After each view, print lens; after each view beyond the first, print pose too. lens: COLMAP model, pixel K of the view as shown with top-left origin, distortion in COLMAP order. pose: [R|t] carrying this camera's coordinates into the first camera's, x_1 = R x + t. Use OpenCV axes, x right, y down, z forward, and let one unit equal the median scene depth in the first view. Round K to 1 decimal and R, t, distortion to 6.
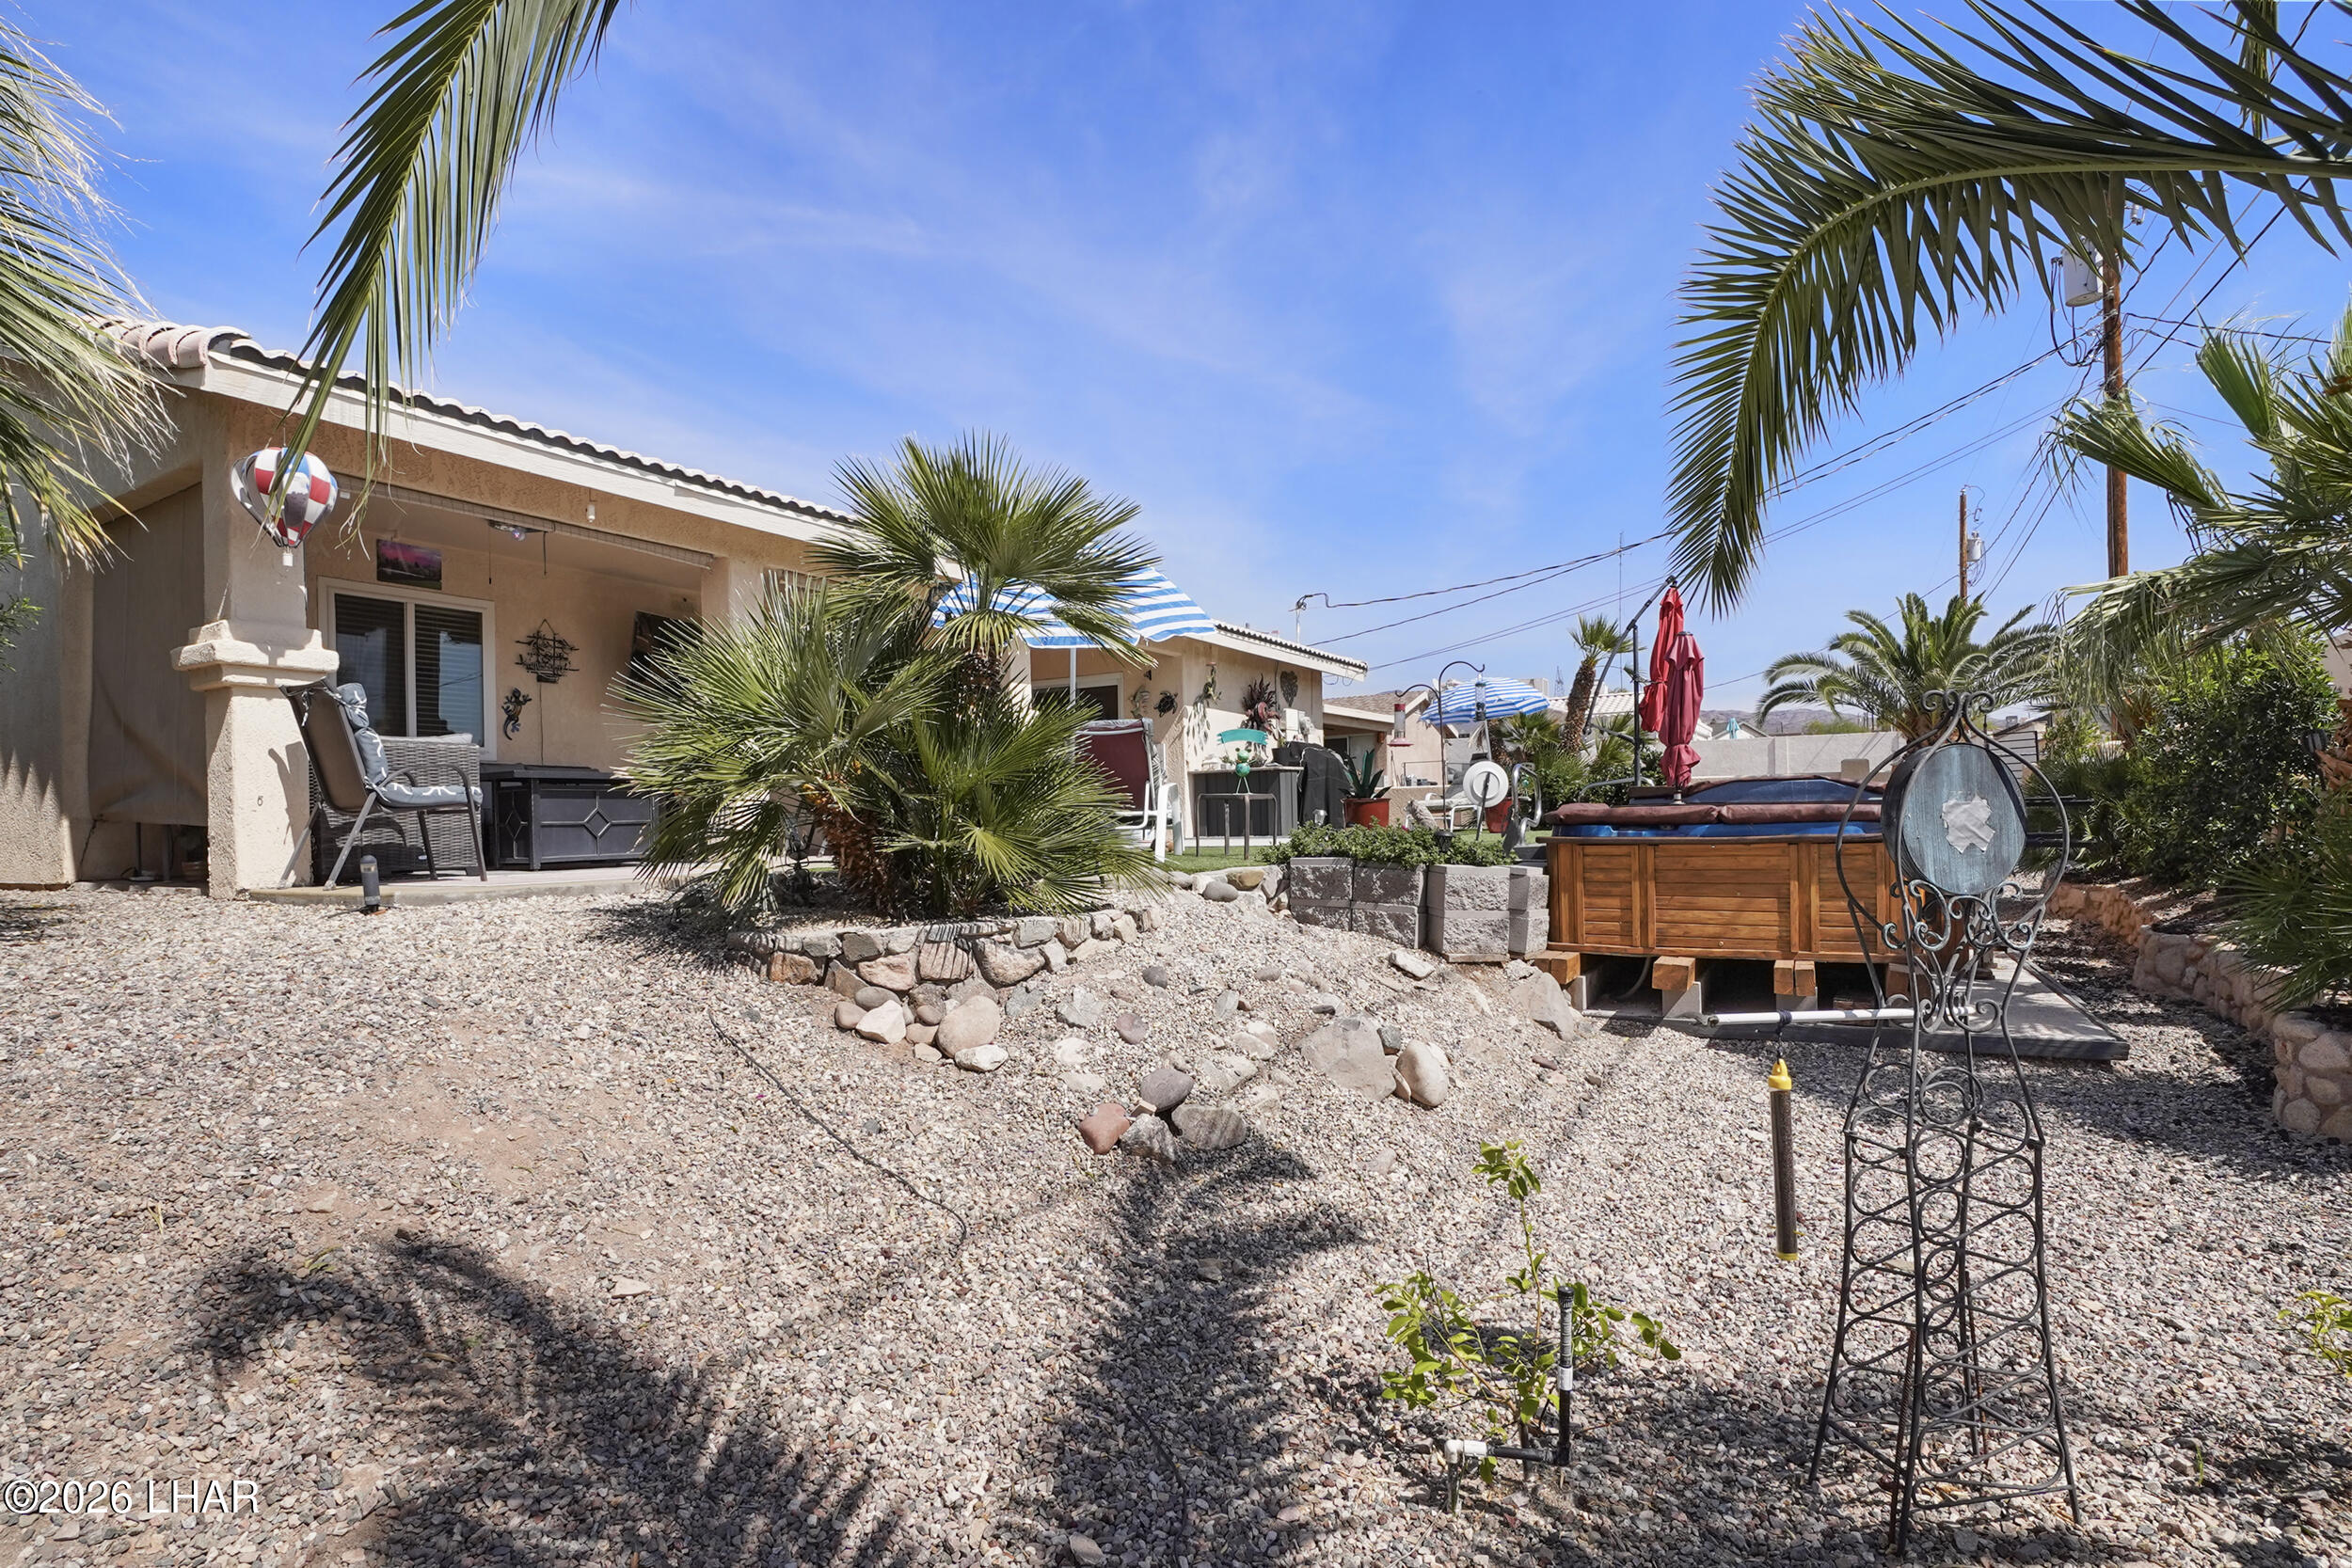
lens RADIAL K [[1154.0, 0, 1188.6], [0, 1154.0, 792.3], [0, 0, 1]] dist [-0.022723, -0.002373]
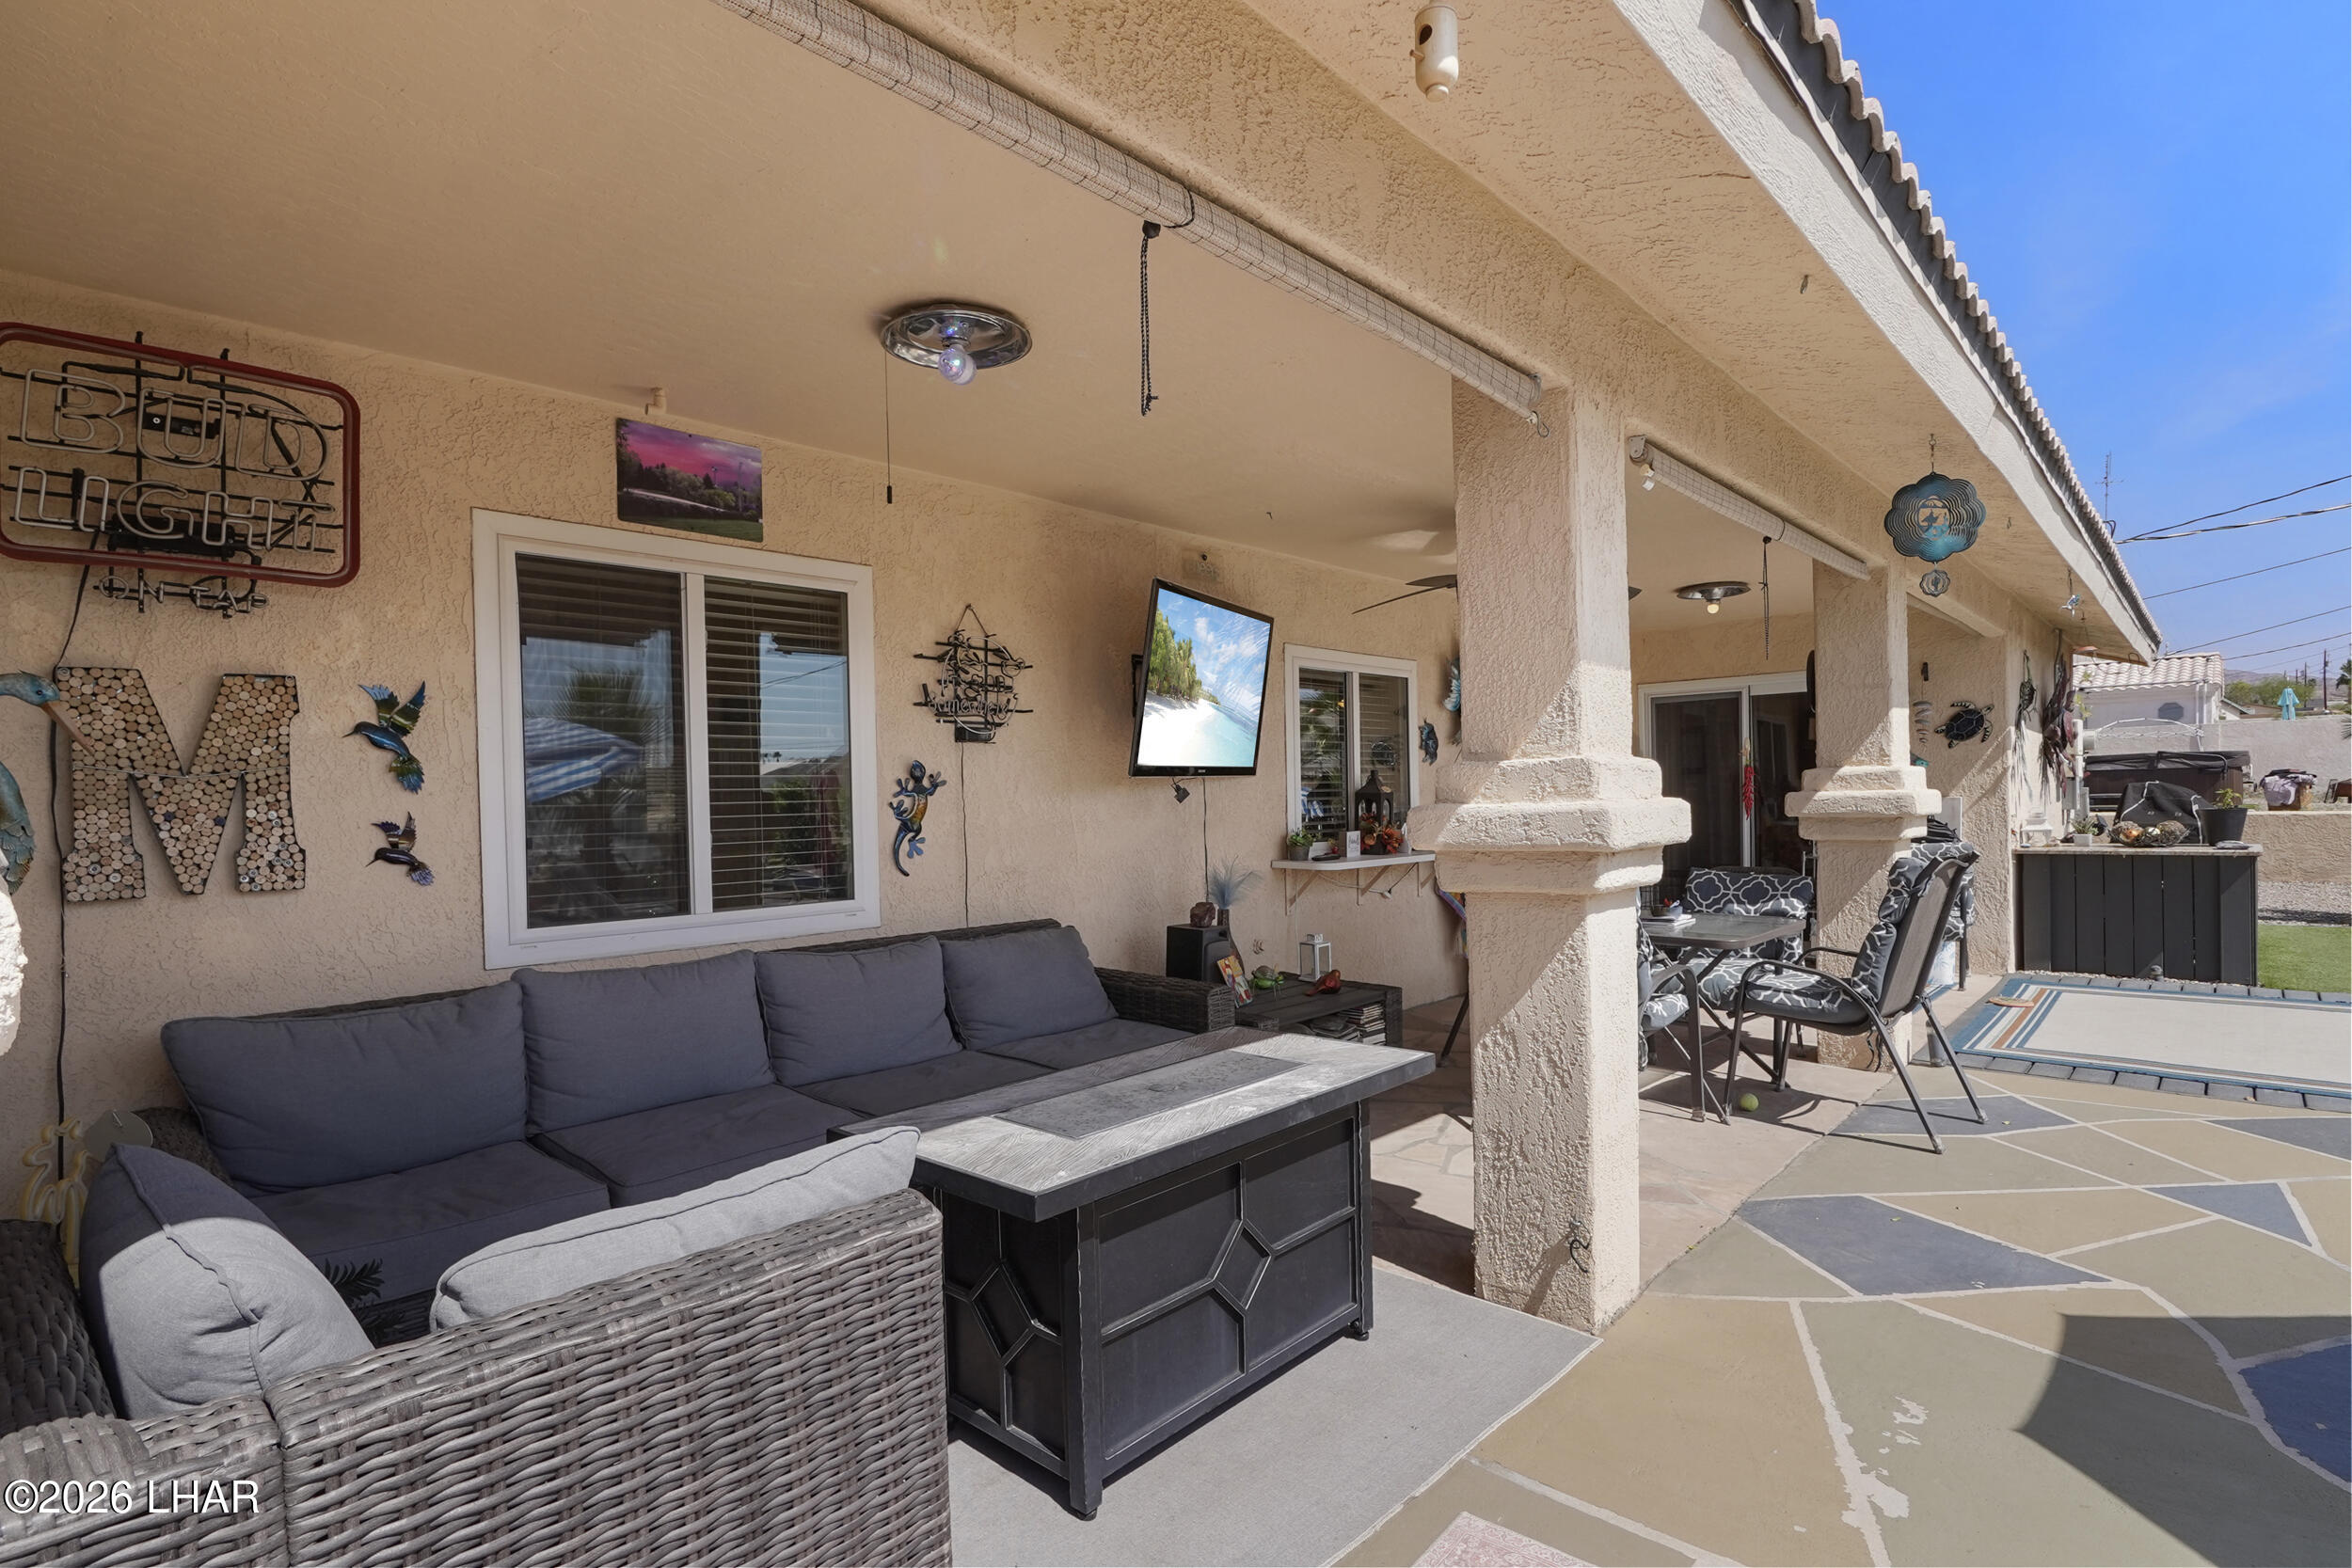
lens RADIAL K [[1154.0, 0, 1171.8], [0, 1154.0, 802.6], [0, 0, 1]] dist [-0.022723, -0.002373]
pose [[0.972212, 0.002408, -0.234090, -0.385414], [0.005130, 0.999488, 0.031588, -0.088090], [0.234047, -0.031911, 0.971702, 0.585376]]
